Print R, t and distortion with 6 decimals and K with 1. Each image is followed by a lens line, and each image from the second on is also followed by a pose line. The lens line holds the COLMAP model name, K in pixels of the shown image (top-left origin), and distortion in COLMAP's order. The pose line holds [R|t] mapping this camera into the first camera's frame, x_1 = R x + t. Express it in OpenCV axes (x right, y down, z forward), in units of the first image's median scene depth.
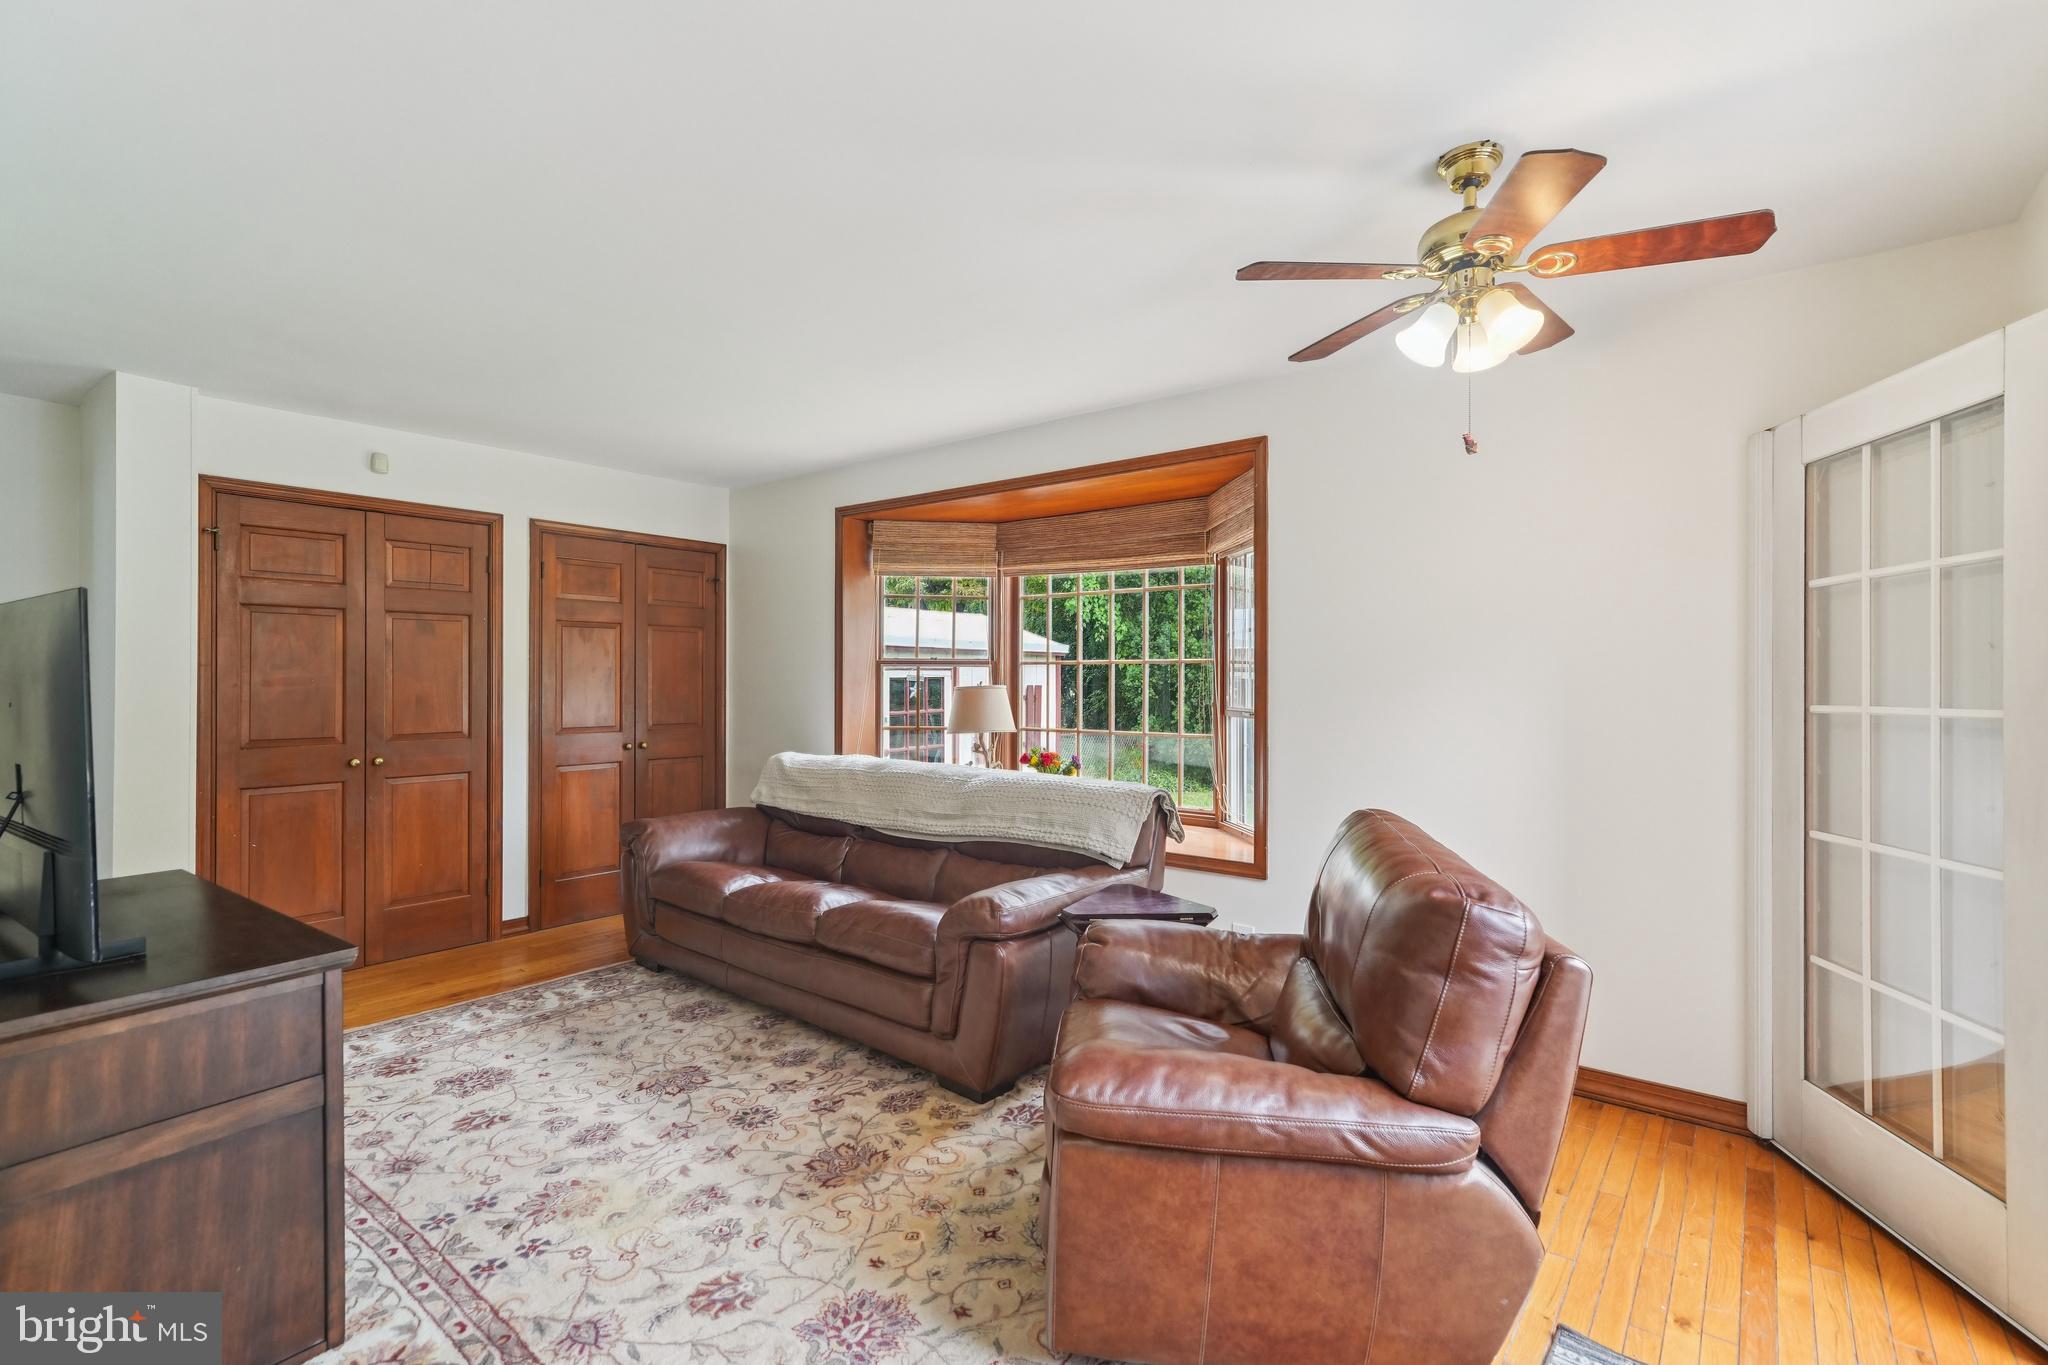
lens RADIAL K [[922.6, 0, 1024.0], [0, 922.6, 682.5], [0, 0, 1]] dist [-0.011752, 0.019159]
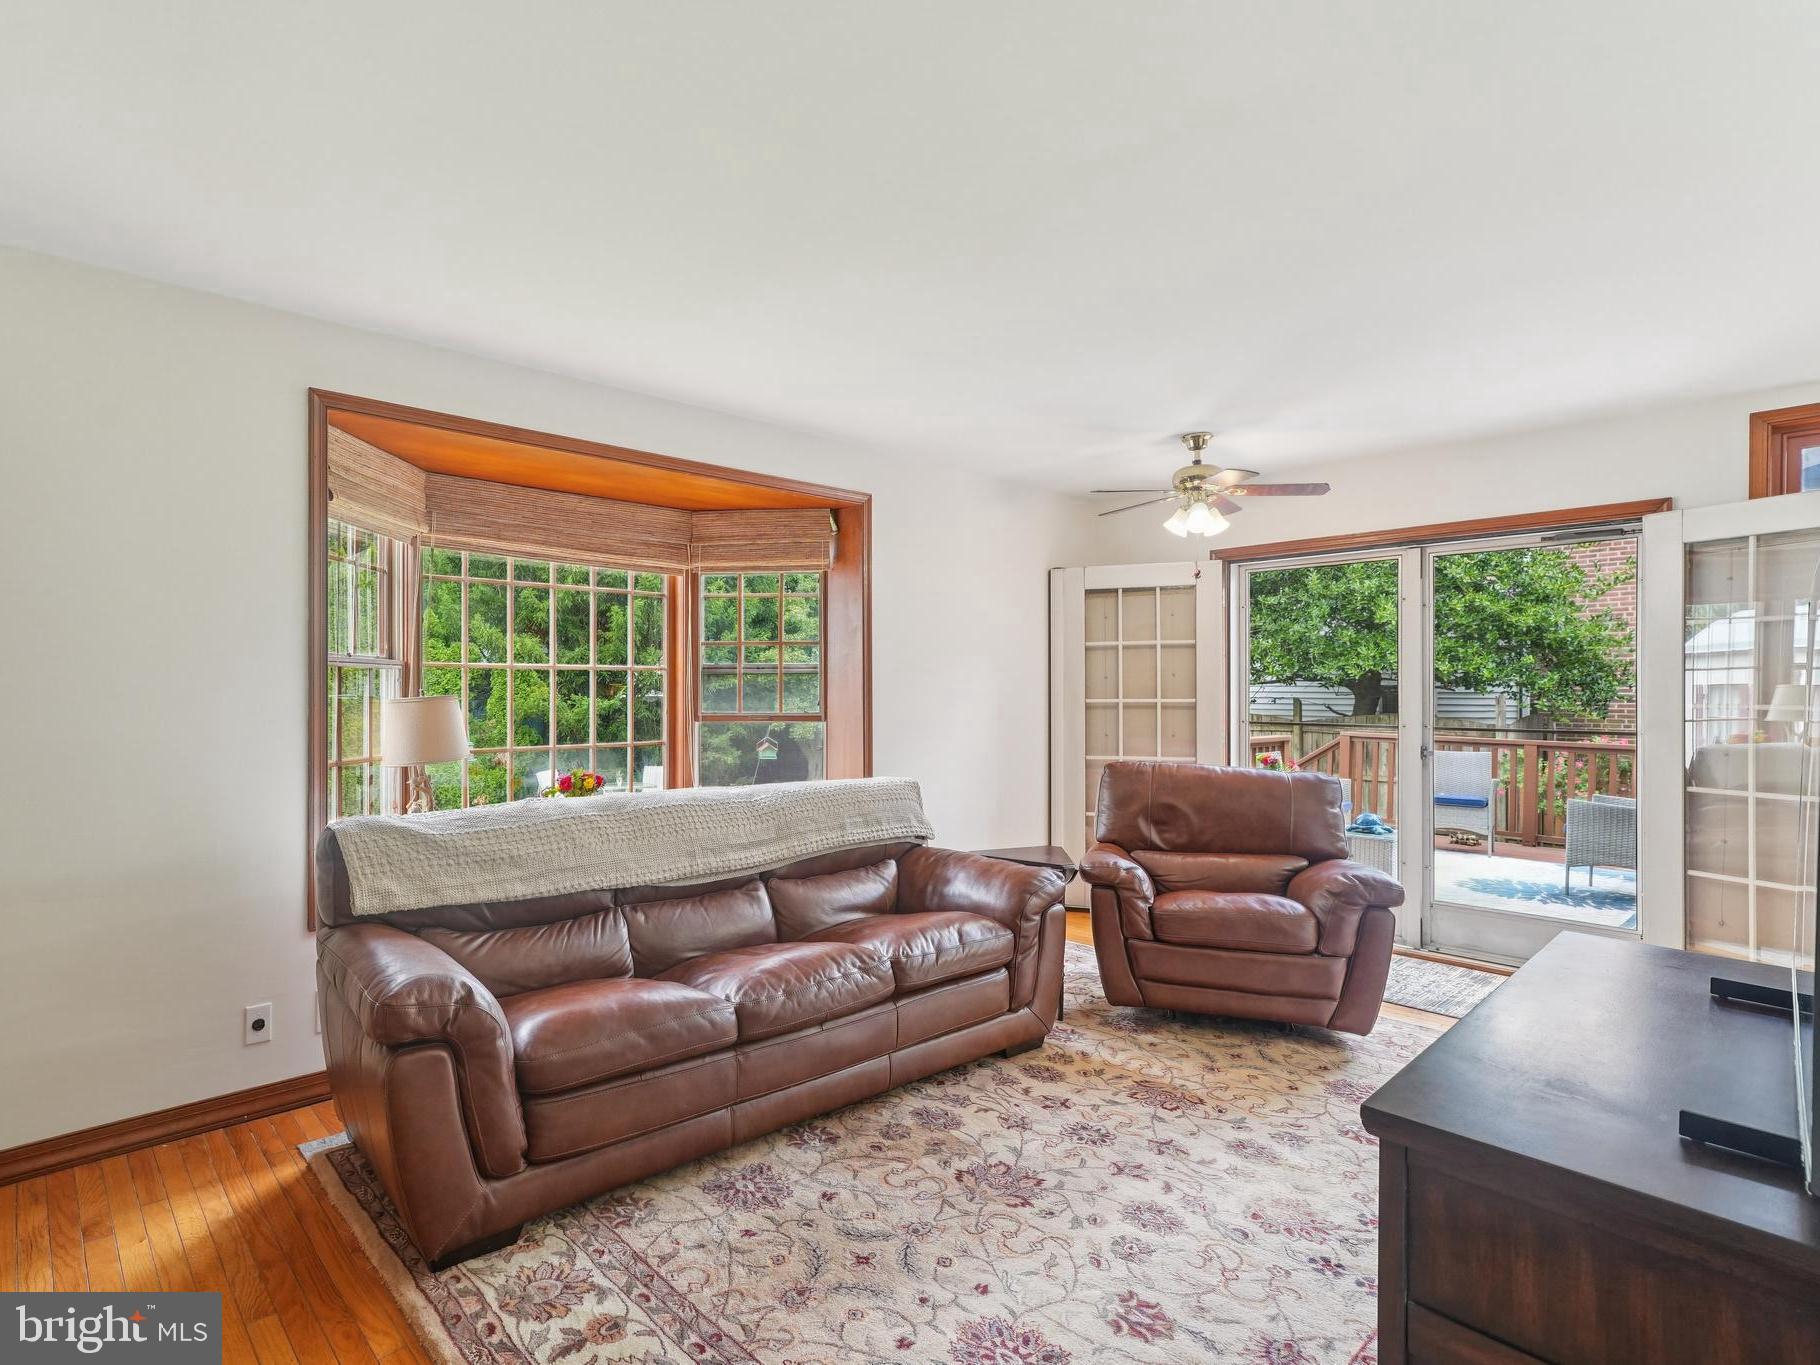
lens RADIAL K [[936.7, 0, 779.4], [0, 936.7, 677.5], [0, 0, 1]] dist [-0.023134, 0.031070]
pose [[0.209287, 0.010780, 0.977795, -1.288040], [-0.004997, 0.999938, -0.009955, -0.006576], [-0.977841, -0.002802, 0.209328, 1.066804]]
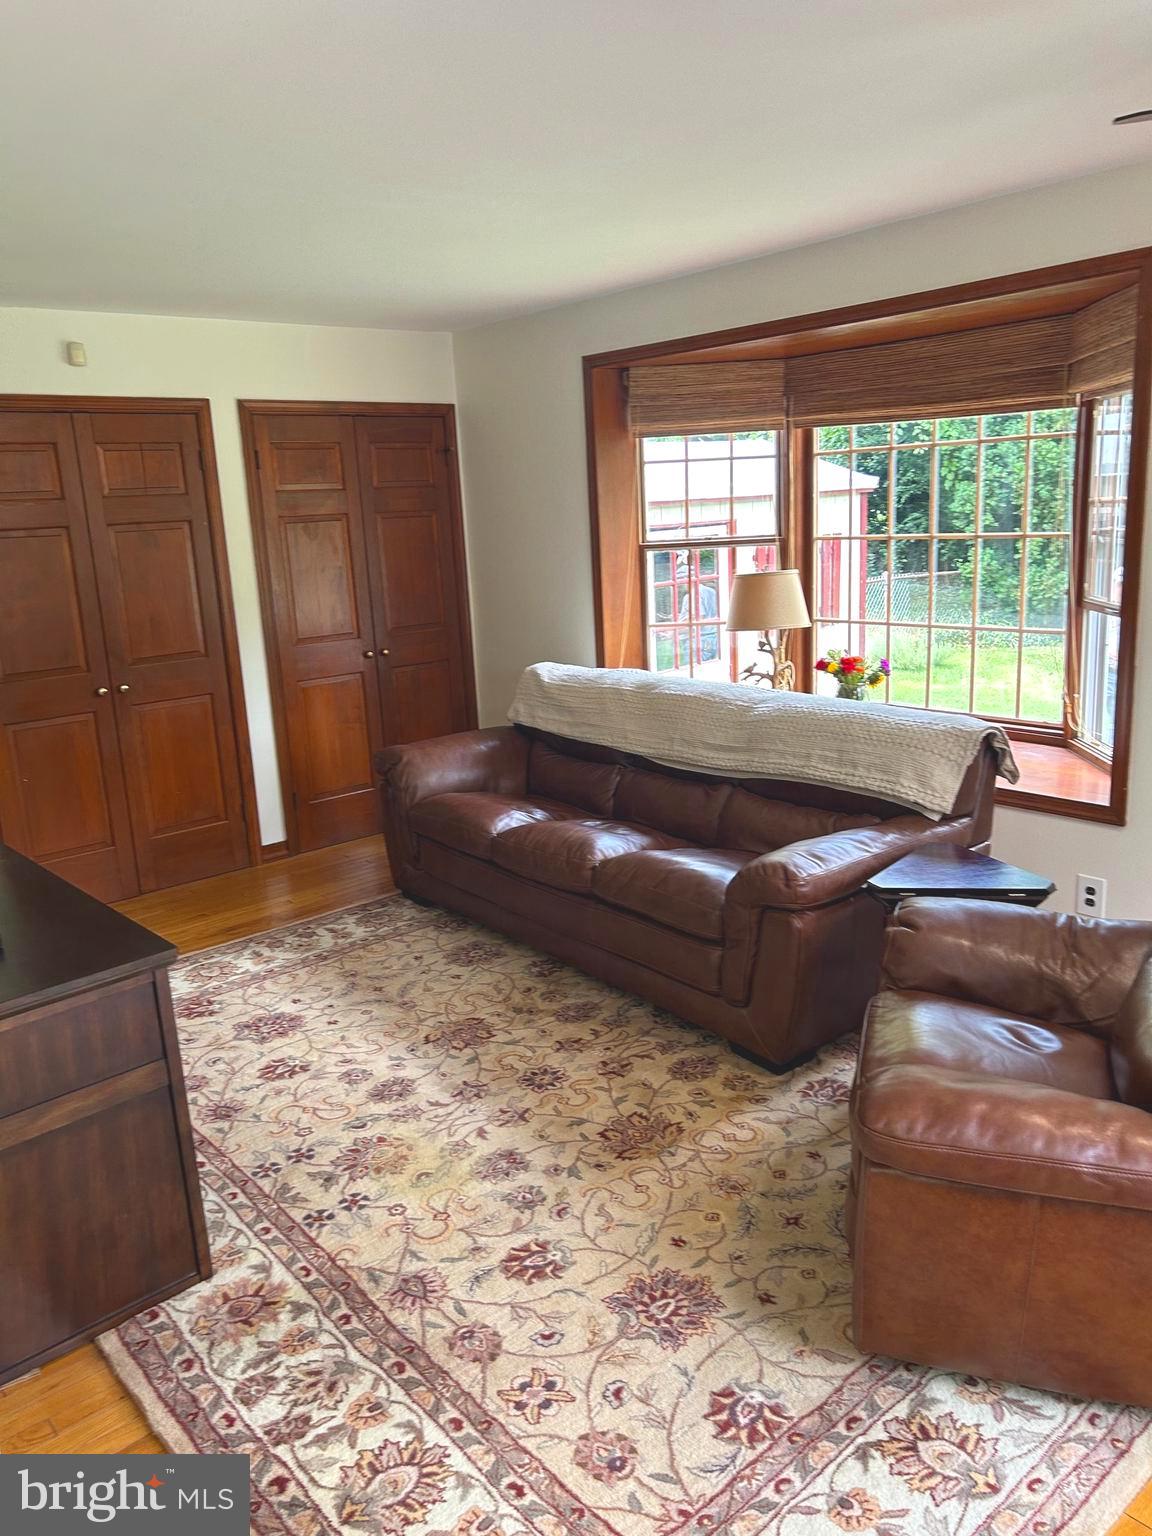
lens RADIAL K [[1130.5, 0, 596.6], [0, 1130.5, 758.0], [0, 0, 1]] dist [0.073812, -0.096931]
pose [[0.981495, -0.005690, -0.191403, -0.004454], [0.048347, 0.974537, 0.218950, -0.114861], [0.185284, -0.224152, 0.956779, -0.063444]]
